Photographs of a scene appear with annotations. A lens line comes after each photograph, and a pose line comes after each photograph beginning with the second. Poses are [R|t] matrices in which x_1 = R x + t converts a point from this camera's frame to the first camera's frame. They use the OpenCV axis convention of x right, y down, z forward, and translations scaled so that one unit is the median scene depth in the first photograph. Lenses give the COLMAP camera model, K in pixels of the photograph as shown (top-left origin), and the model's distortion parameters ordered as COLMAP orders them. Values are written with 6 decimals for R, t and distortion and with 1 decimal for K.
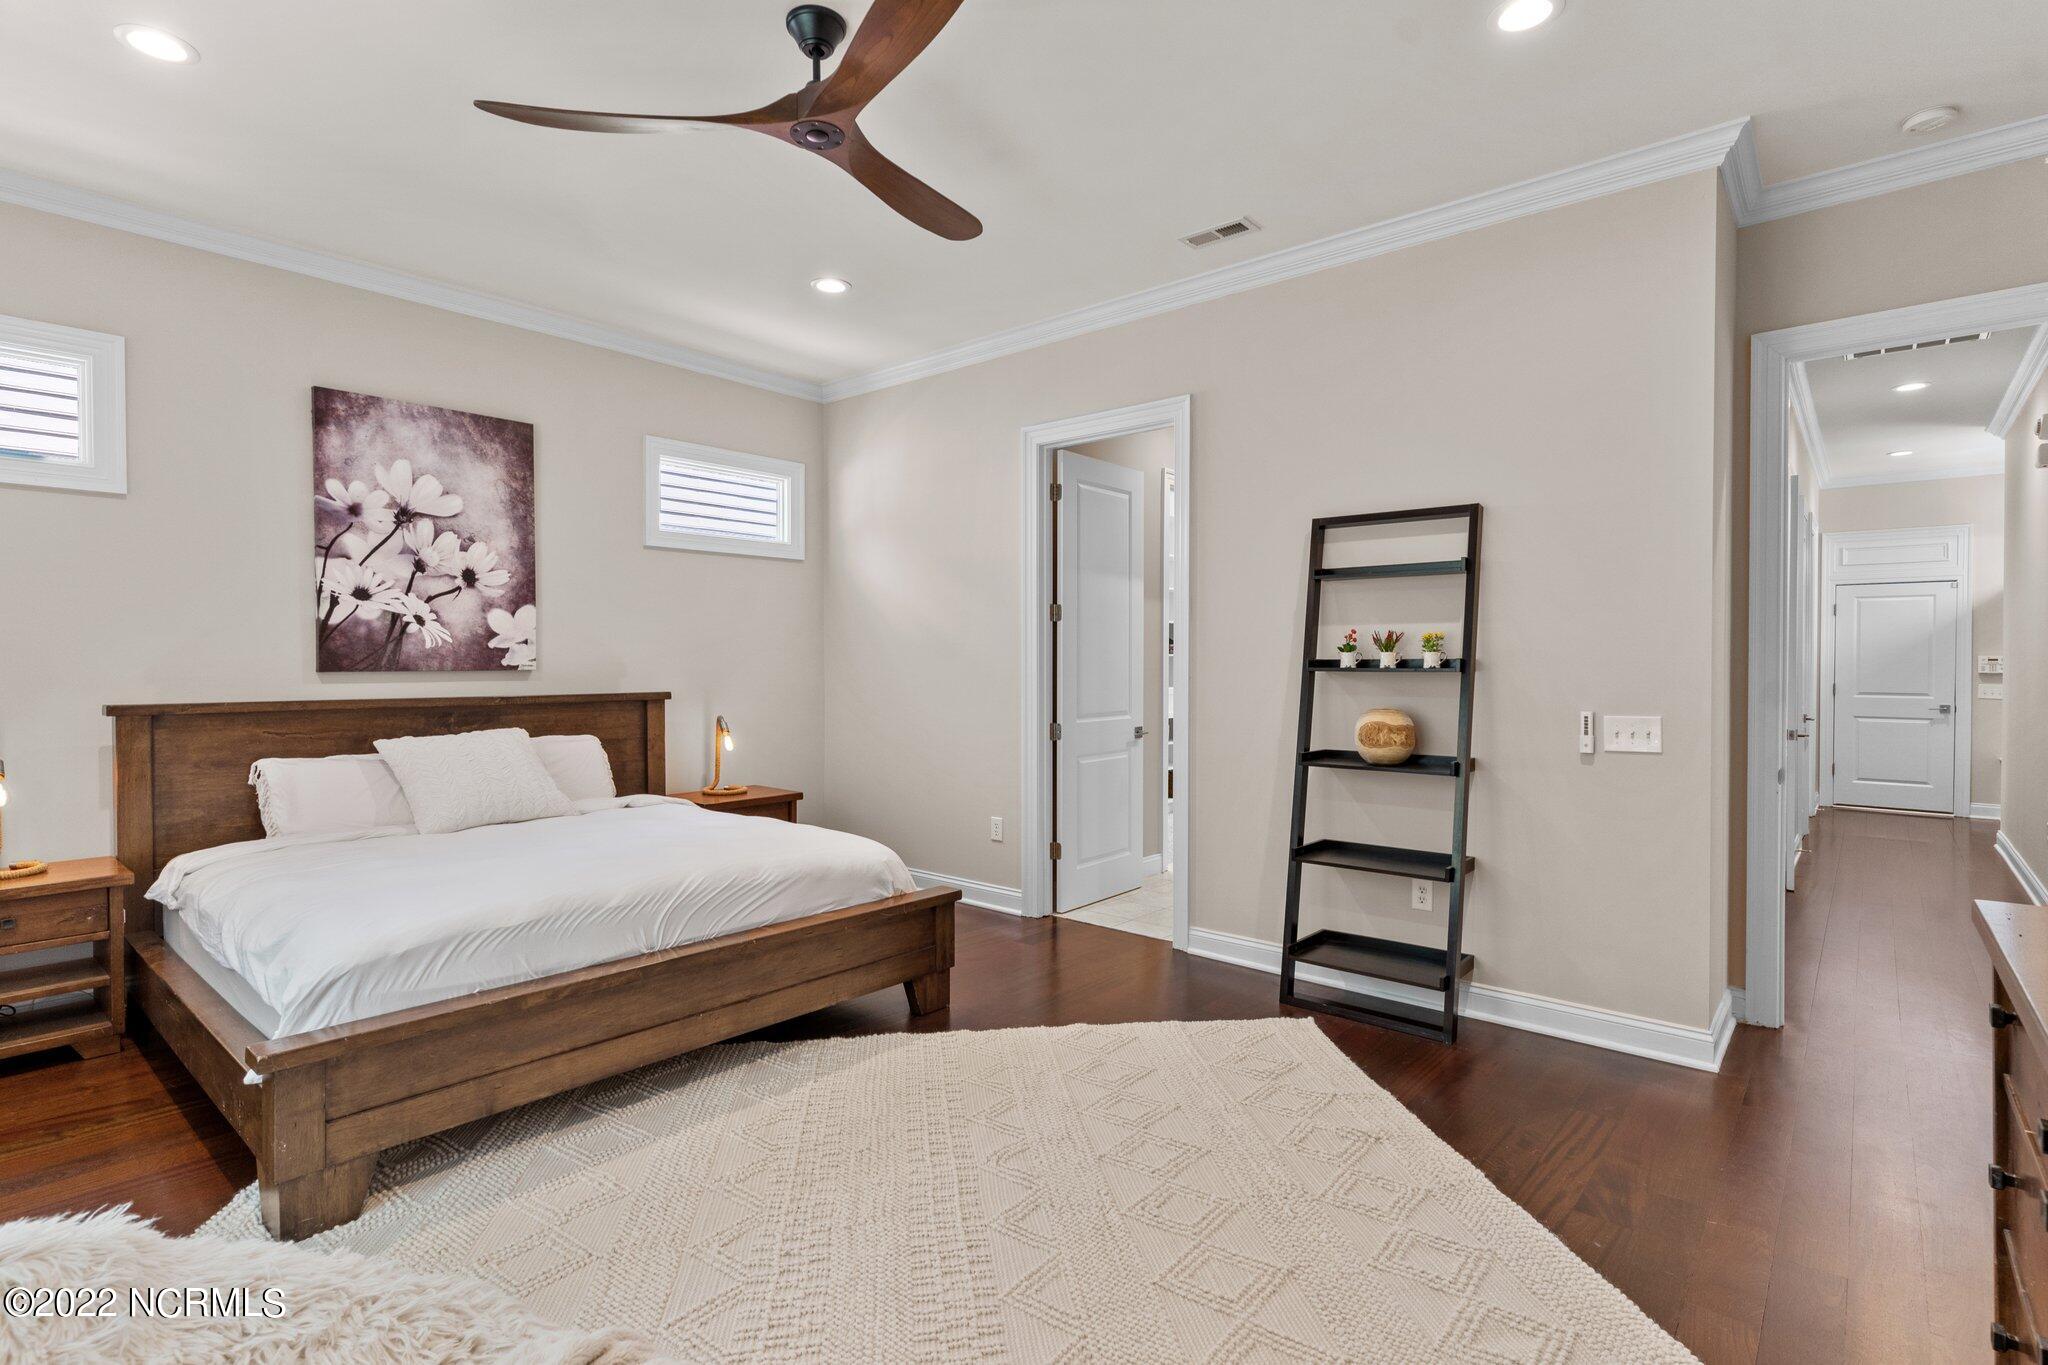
lens RADIAL K [[992.6, 0, 1025.2], [0, 992.6, 675.5], [0, 0, 1]] dist [0.001100, 0.000885]
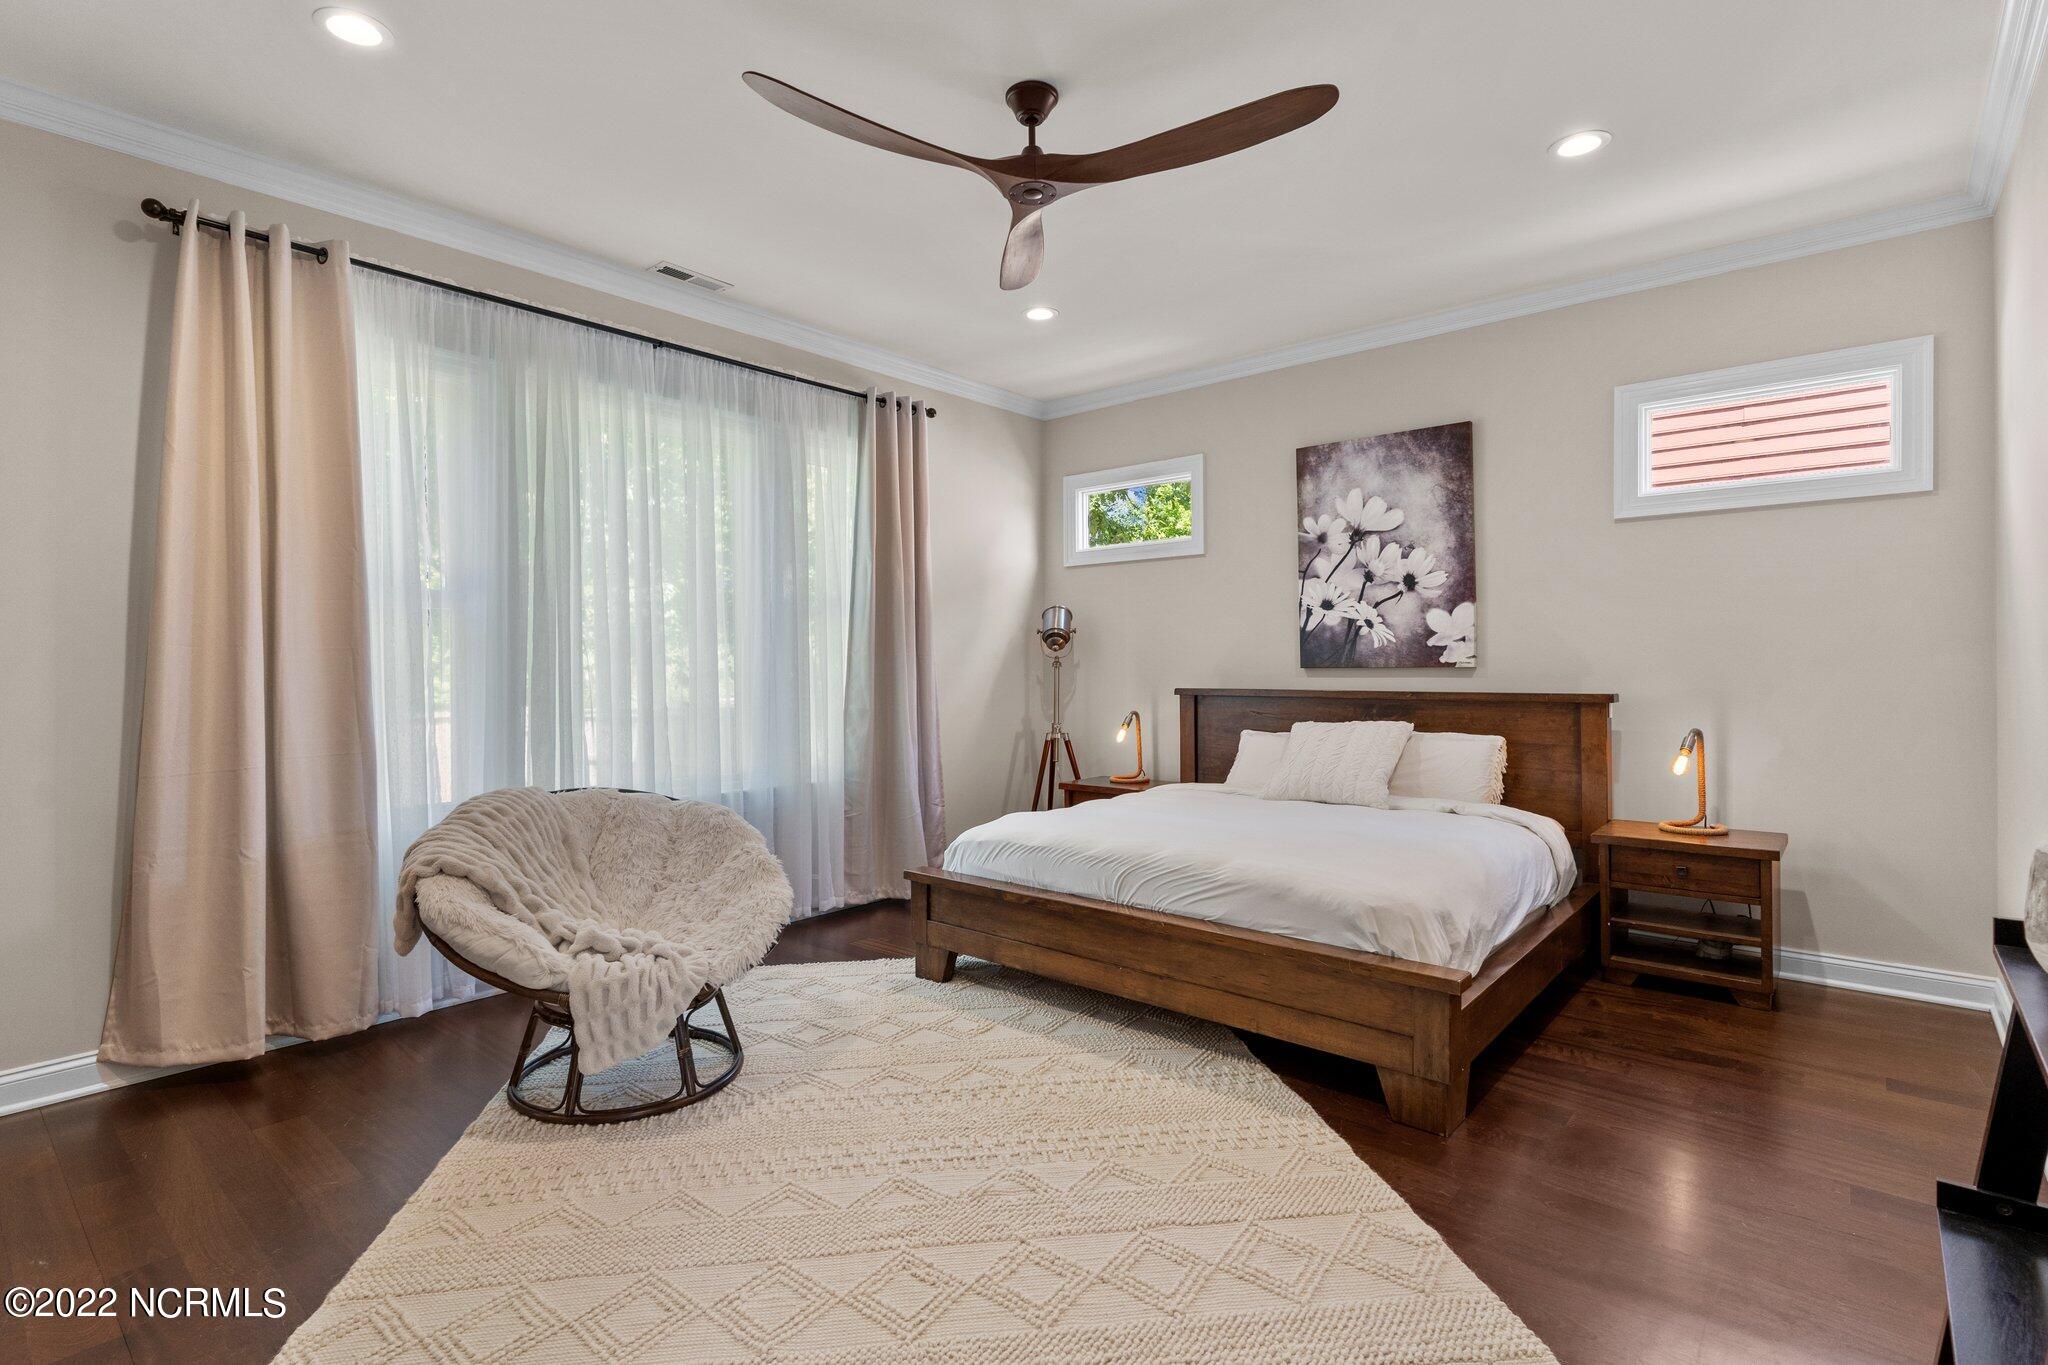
lens RADIAL K [[992.6, 0, 1025.6], [0, 992.6, 676.0], [0, 0, 1]] dist [0.001100, 0.000885]
pose [[0.000455, 0.011504, -0.999934, 0.549964], [-0.008229, 0.999900, 0.011500, -0.004662], [0.999966, 0.008224, 0.000549, 0.601008]]
